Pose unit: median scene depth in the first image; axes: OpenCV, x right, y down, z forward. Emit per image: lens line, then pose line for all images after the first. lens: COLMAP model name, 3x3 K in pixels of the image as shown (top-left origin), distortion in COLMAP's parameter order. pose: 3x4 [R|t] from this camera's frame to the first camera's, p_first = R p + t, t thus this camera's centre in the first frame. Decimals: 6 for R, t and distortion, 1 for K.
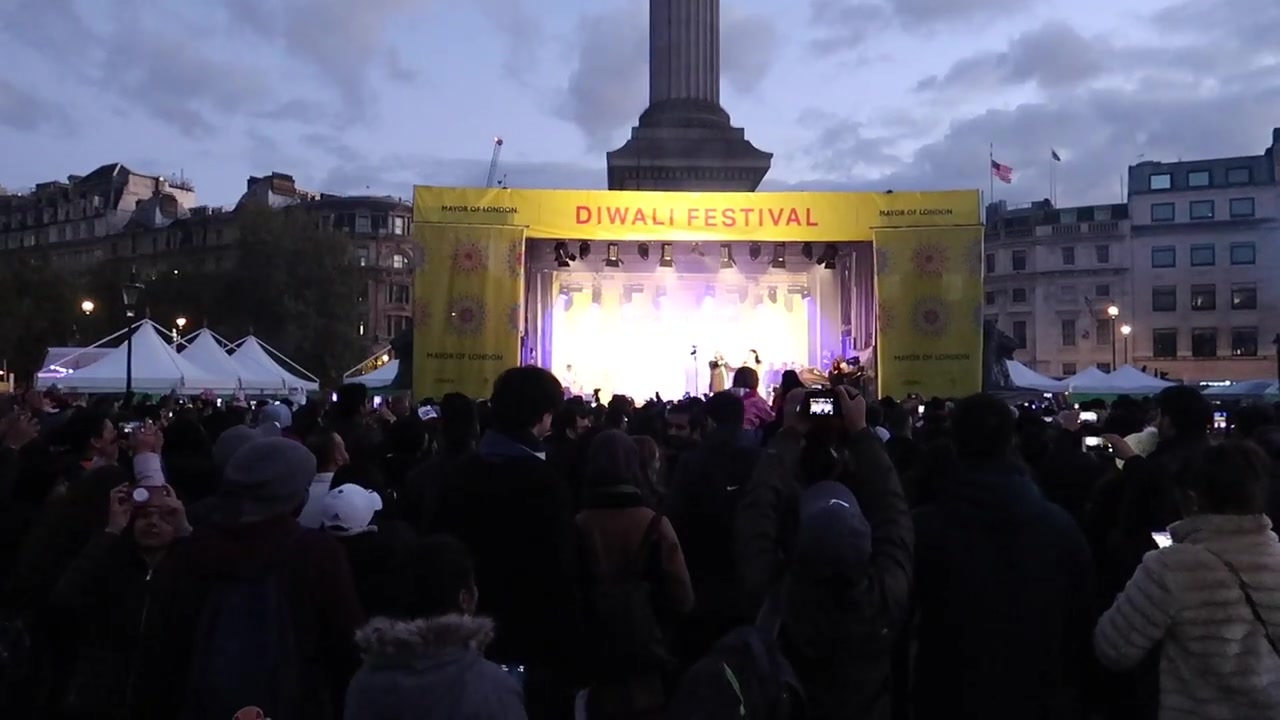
lens RADIAL K [[1004.9, 0, 642.9], [0, 1004.9, 364.8], [0, 0, 1]] dist [-0.047613, -0.008903]
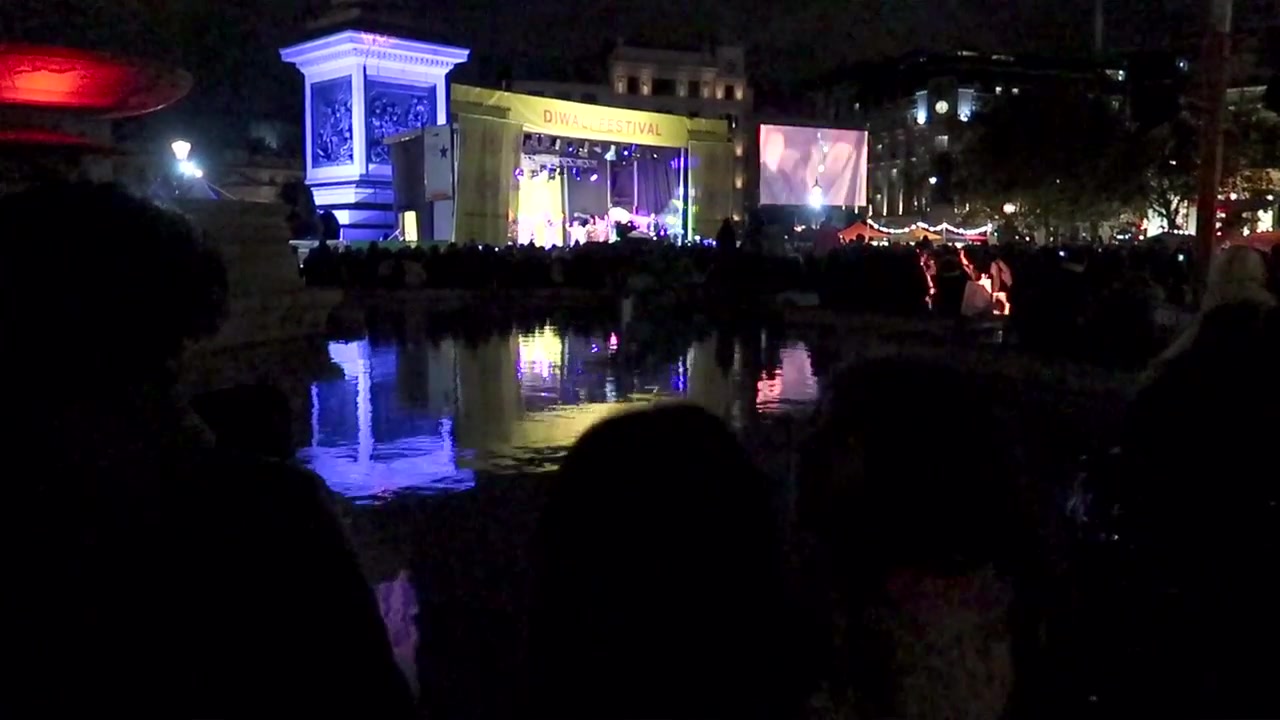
lens RADIAL K [[1004.9, 0, 647.1], [0, 1004.9, 362.0], [0, 0, 1]] dist [-0.047613, -0.008903]
pose [[0.696226, -0.087282, 0.712496, -0.977489], [-0.018985, 0.989994, 0.139828, -0.008065], [-0.717571, -0.110879, 0.687603, -0.096534]]
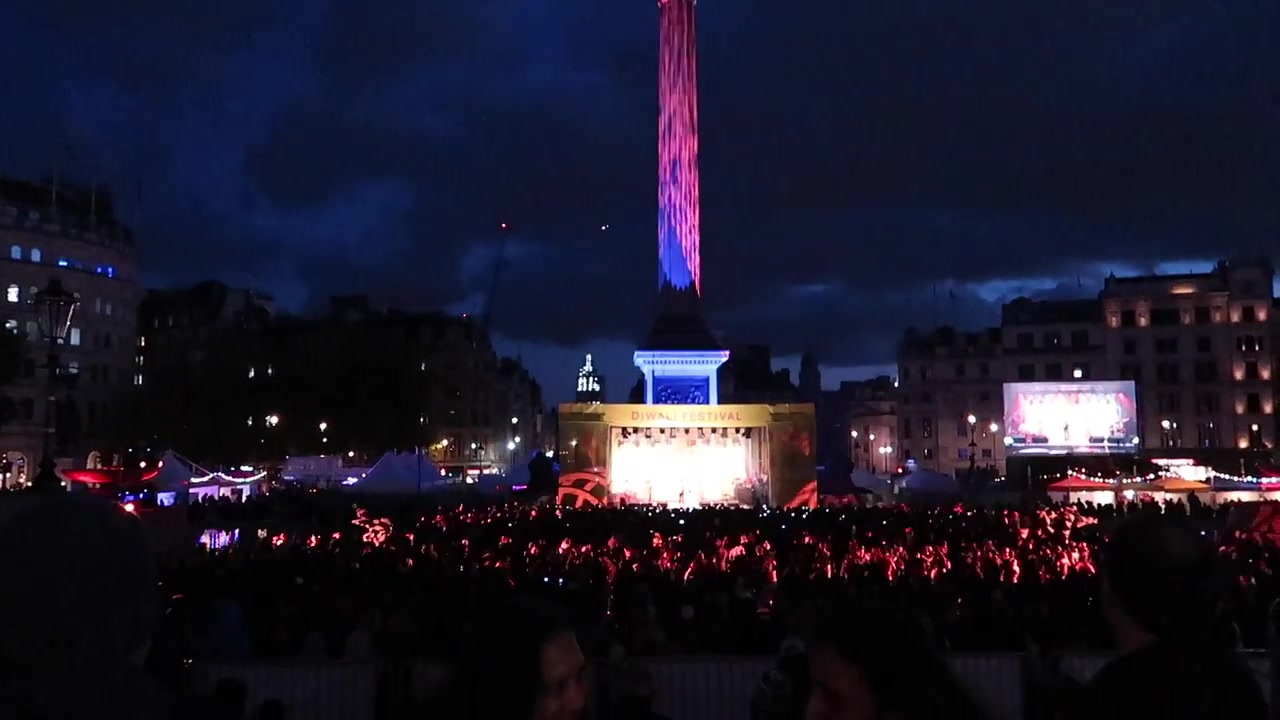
lens RADIAL K [[1004.9, 0, 644.5], [0, 1004.9, 364.3], [0, 0, 1]] dist [-0.047613, -0.008903]
pose [[0.999930, -0.001579, 0.011763, -0.064053], [0.002243, 0.998395, -0.056595, -0.135629], [-0.011655, 0.056618, 0.998328, -1.194989]]
